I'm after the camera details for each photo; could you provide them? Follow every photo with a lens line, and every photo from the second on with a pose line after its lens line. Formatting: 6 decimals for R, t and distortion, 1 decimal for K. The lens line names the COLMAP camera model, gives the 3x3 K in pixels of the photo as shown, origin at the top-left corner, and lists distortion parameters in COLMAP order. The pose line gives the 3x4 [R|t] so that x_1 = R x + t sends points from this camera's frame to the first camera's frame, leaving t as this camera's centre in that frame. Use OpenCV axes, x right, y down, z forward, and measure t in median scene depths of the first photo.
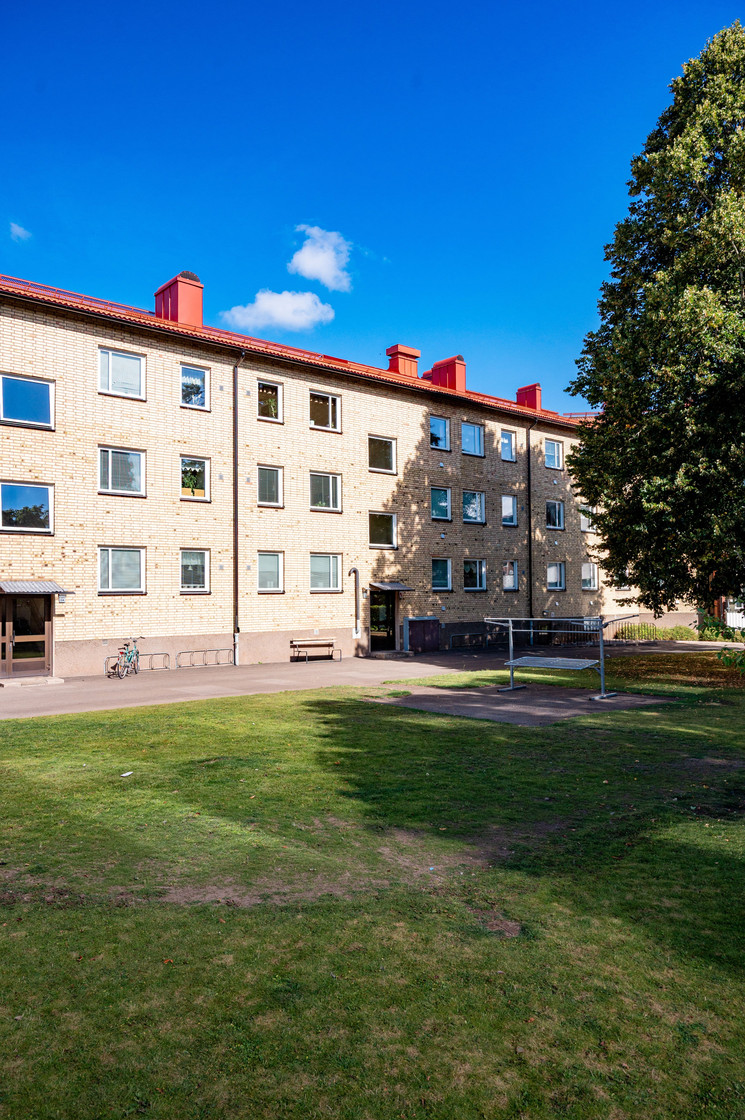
lens RADIAL K [[759.8, 0, 372.5], [0, 759.8, 560.0], [0, 0, 1]] dist [-0.005072, -0.000953]
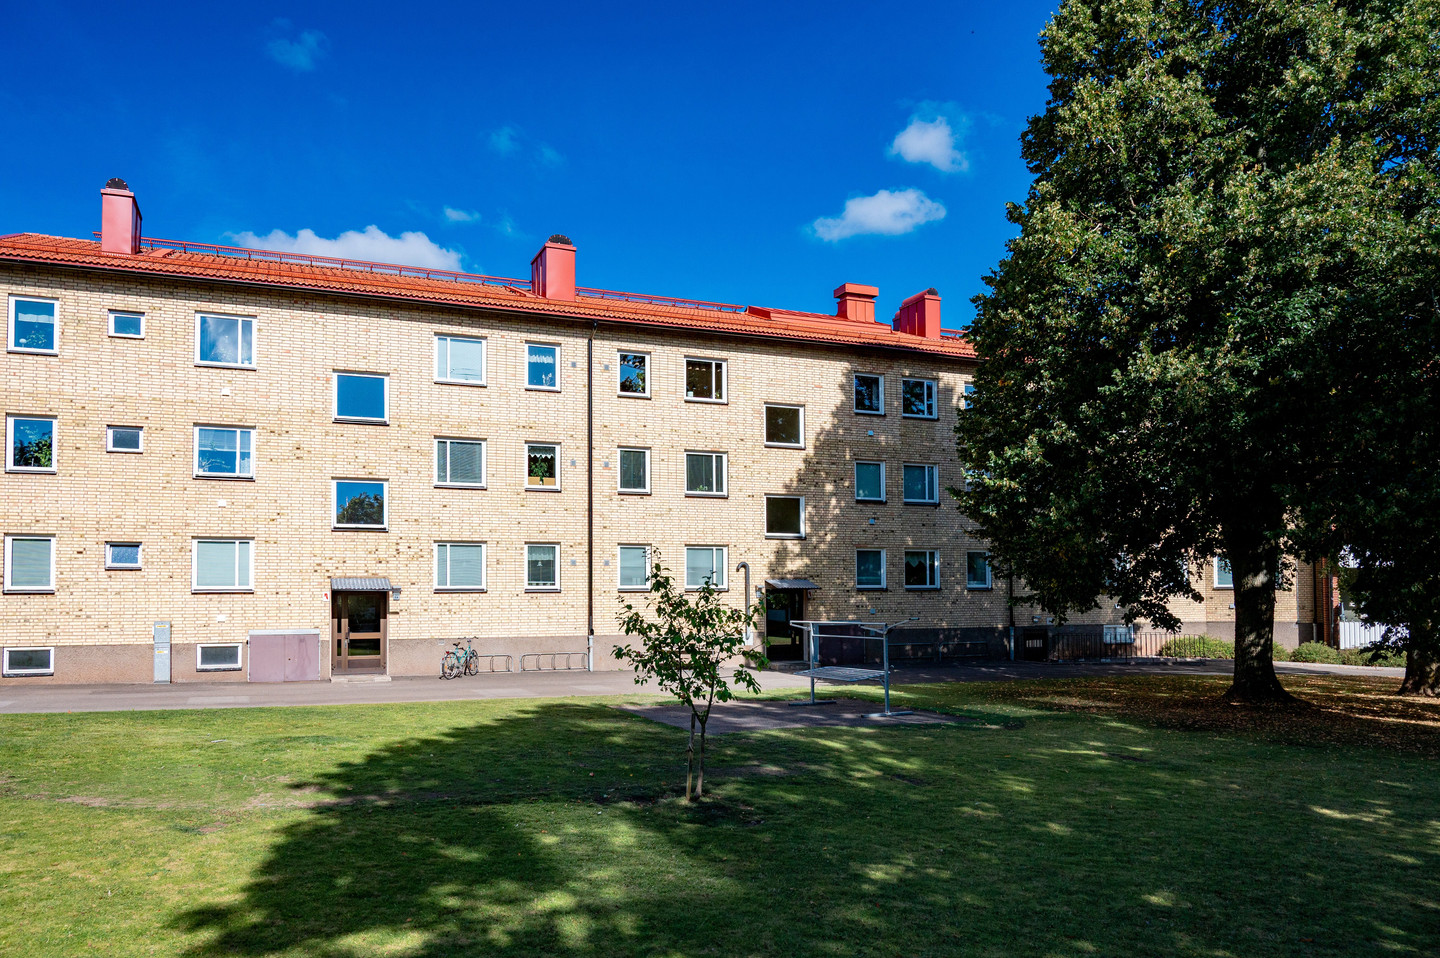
lens RADIAL K [[1024.0, 0, 719.4], [0, 1024.0, 554.3], [0, 0, 1]] dist [0.002816, 0.000407]
pose [[0.944942, -0.008561, -0.327125, 0.369854], [0.010351, 0.999939, 0.003731, -0.003144], [0.327073, -0.006911, 0.944974, -0.100880]]
